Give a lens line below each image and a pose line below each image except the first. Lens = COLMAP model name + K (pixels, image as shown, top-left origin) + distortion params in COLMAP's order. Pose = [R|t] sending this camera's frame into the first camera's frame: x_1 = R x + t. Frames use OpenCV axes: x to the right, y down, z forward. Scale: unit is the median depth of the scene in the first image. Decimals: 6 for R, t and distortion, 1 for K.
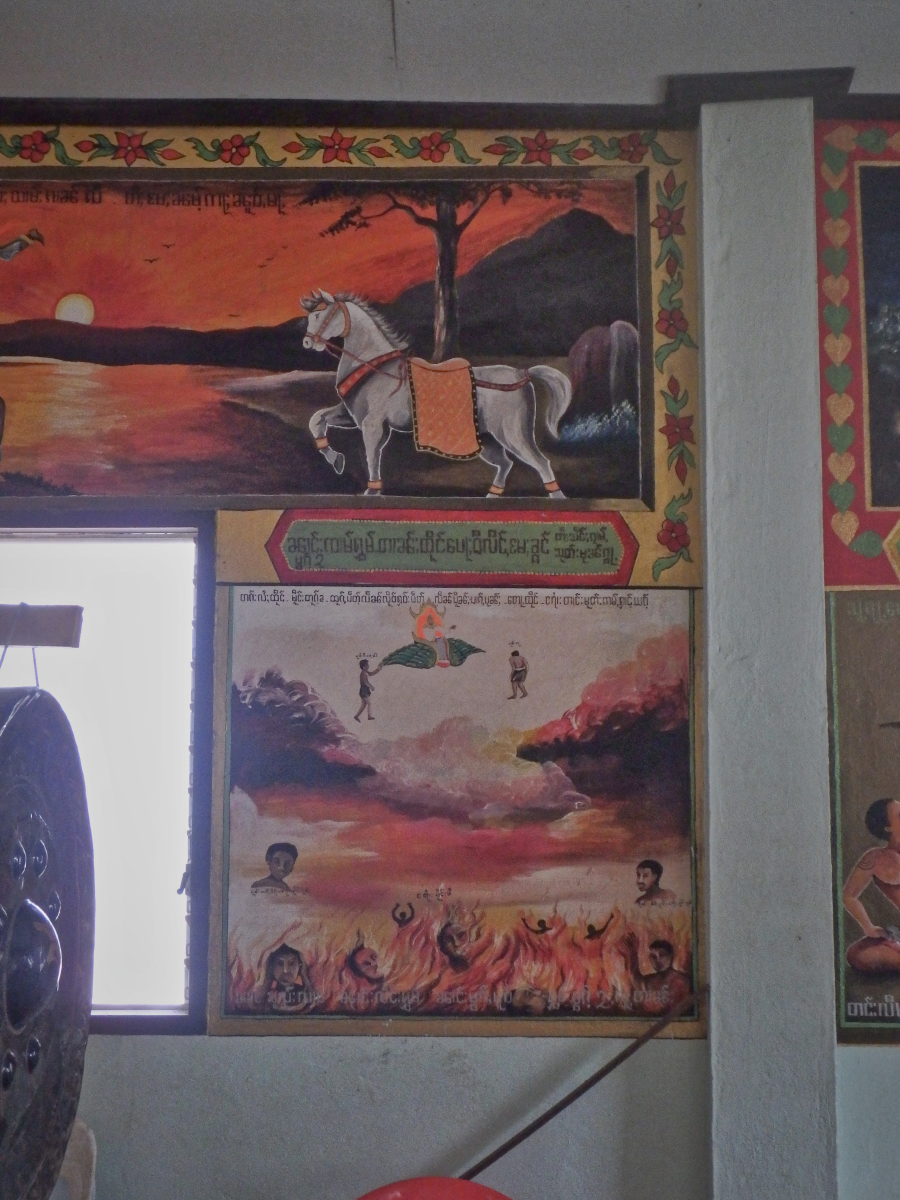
lens RADIAL K [[1465.3, 0, 450.3], [0, 1465.3, 600.4], [0, 0, 1]] dist [0.072981, 0.000000]
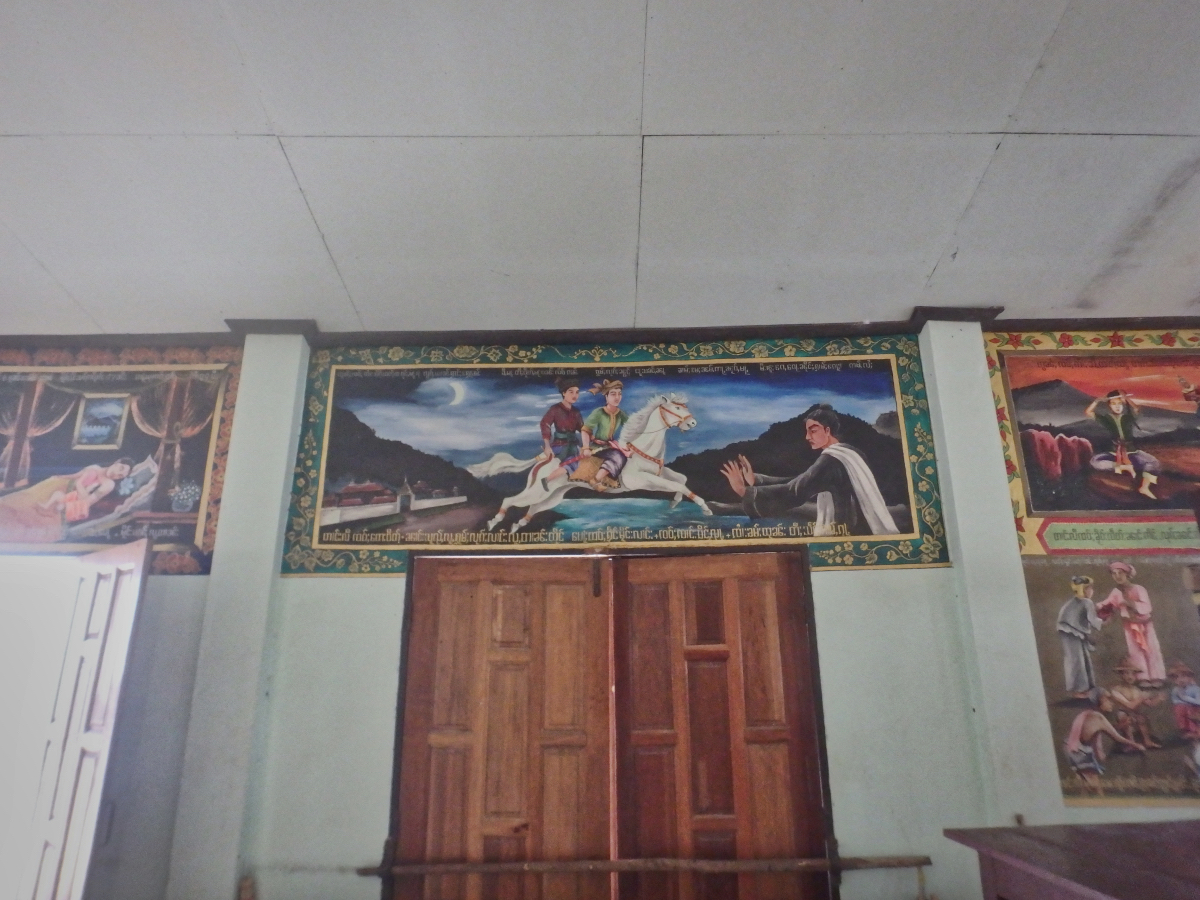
lens RADIAL K [[740.7, 0, 599.8], [0, 740.7, 449.3], [0, 0, 1]] dist [0.001487, 0.000657]
pose [[0.999974, -0.006607, 0.003006, -0.799917], [0.007001, 0.987289, -0.158779, -0.000272], [-0.001919, 0.158796, 0.987310, 0.014530]]
